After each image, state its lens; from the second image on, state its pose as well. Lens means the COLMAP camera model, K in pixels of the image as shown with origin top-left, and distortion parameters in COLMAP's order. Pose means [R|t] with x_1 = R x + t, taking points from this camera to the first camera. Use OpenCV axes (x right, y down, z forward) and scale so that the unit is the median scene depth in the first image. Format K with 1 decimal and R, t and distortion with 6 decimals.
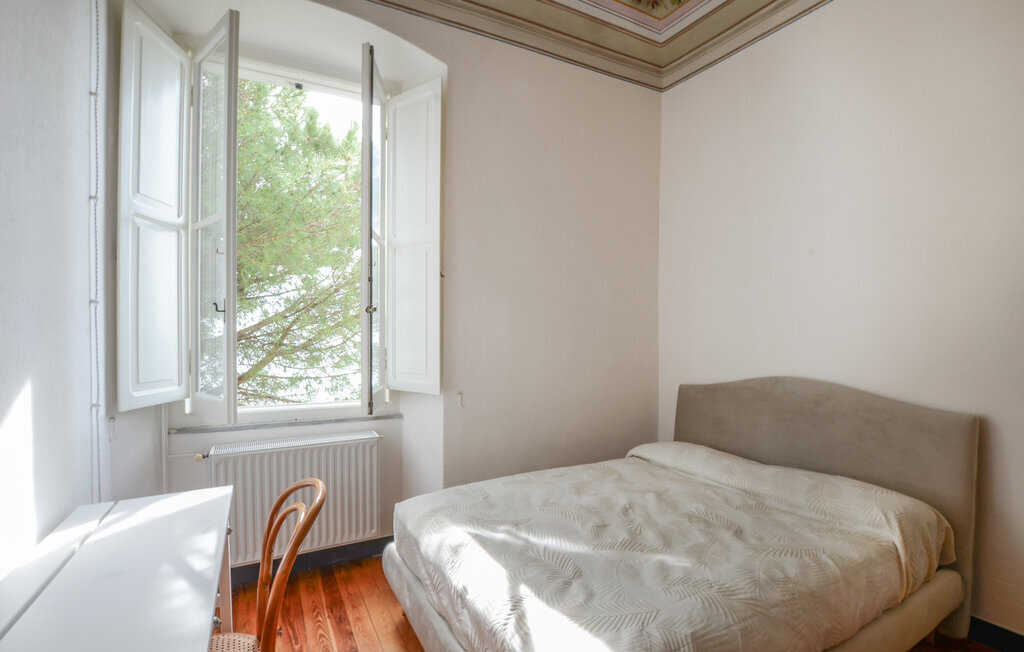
lens RADIAL K [[471.2, 0, 509.8], [0, 471.2, 321.9], [0, 0, 1]] dist [-0.024164, 0.000294]
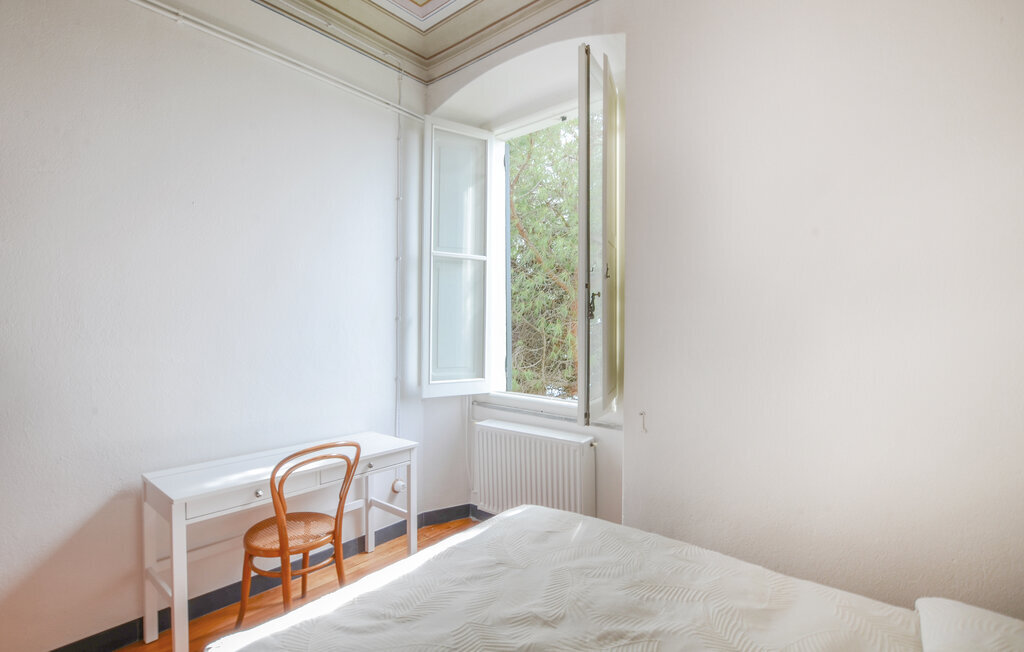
lens RADIAL K [[471.2, 0, 509.8], [0, 471.2, 321.9], [0, 0, 1]] dist [-0.024164, 0.000294]
pose [[0.377047, 0.010637, -0.926133, 0.703933], [0.012635, 0.999782, 0.016627, -0.042367], [0.926108, -0.017971, 0.376830, 0.560613]]
